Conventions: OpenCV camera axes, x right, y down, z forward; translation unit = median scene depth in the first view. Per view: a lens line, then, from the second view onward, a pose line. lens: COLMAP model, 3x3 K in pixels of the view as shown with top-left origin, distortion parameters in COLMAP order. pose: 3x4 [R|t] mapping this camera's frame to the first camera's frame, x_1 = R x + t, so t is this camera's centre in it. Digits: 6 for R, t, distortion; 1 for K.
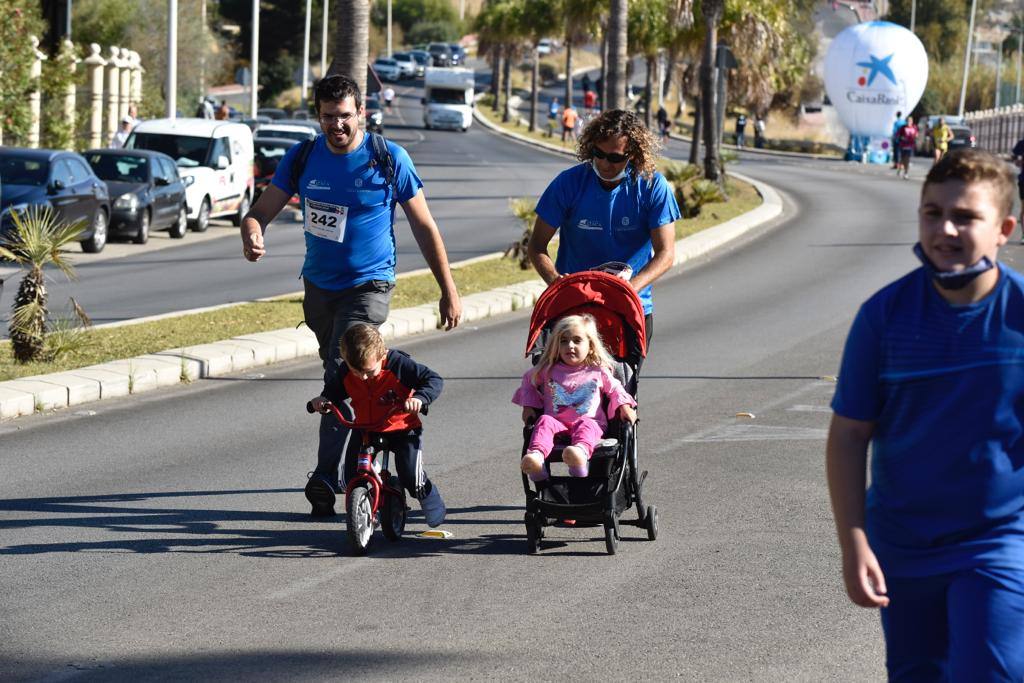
lens RADIAL K [[4508.2, 0, 511.1], [0, 4508.2, 361.8], [0, 0, 1]] dist [1.193276, 3.165968]
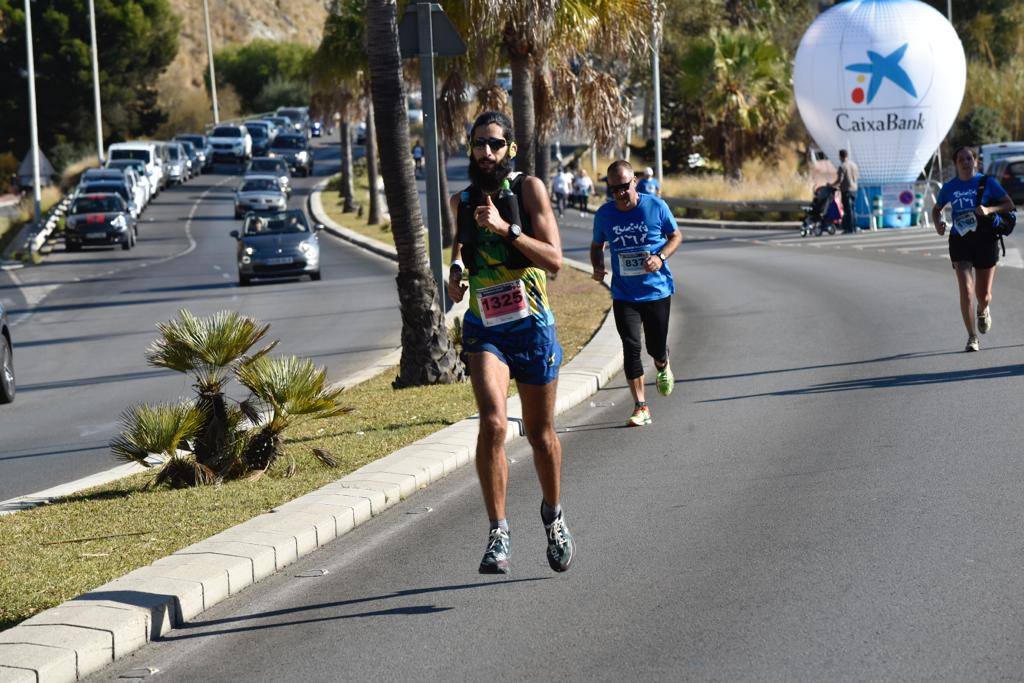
lens RADIAL K [[4508.2, 0, 511.1], [0, 4508.2, 361.8], [0, 0, 1]] dist [1.193276, 3.165968]
pose [[0.995673, -0.090499, -0.021114, 0.040982], [0.090105, 0.995752, -0.018925, -0.019386], [0.022737, 0.016941, 0.999598, 0.400355]]
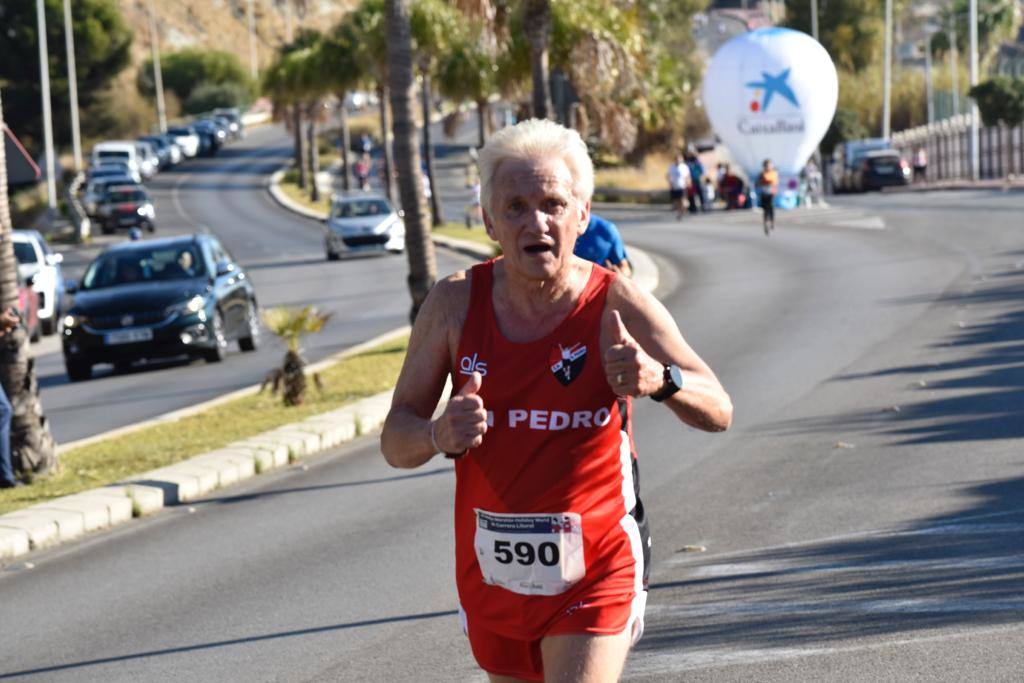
lens RADIAL K [[5410.5, 0, 510.4], [0, 5410.5, 342.8], [0, 0, 1]] dist [2.222953, 12.292650]
pose [[0.994618, -0.100740, 0.024223, 0.008521], [0.101318, 0.994565, -0.023970, -0.003011], [-0.021676, 0.026295, 0.999419, 0.067189]]
